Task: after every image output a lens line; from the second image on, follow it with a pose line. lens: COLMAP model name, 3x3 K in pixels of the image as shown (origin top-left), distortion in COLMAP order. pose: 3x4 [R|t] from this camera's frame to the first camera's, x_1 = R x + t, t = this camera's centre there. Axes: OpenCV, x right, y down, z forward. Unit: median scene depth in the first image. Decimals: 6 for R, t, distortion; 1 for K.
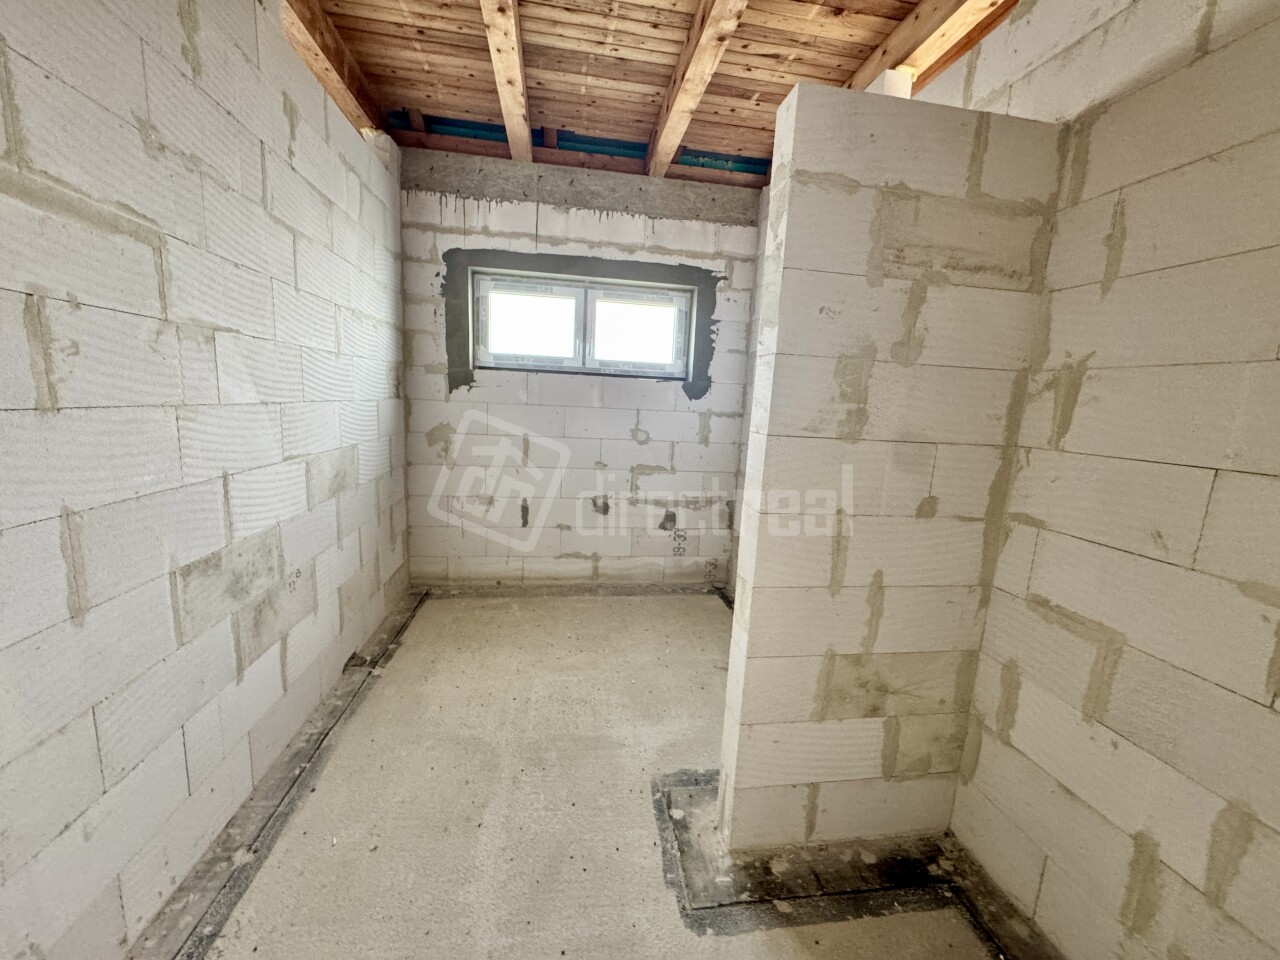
lens RADIAL K [[506.6, 0, 639.5], [0, 506.6, 477.0], [0, 0, 1]] dist [-0.002868, -0.000238]
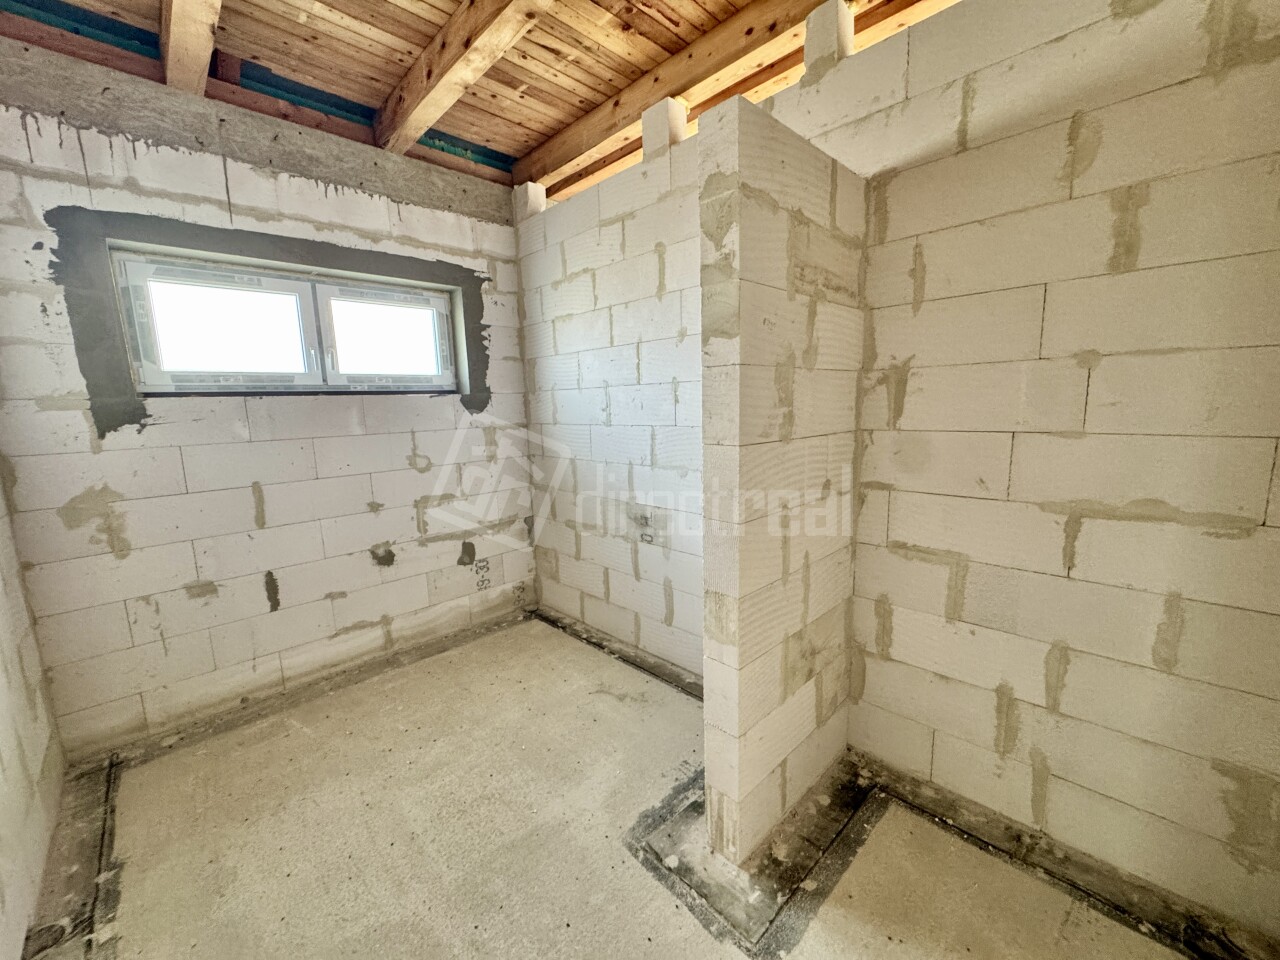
lens RADIAL K [[506.6, 0, 644.3], [0, 506.6, 477.8], [0, 0, 1]] dist [-0.002868, -0.000238]
pose [[0.813643, -0.159638, 0.559018, -0.290333], [0.161726, 0.985758, 0.046112, -0.060461], [-0.558418, 0.052888, 0.827872, 0.175740]]
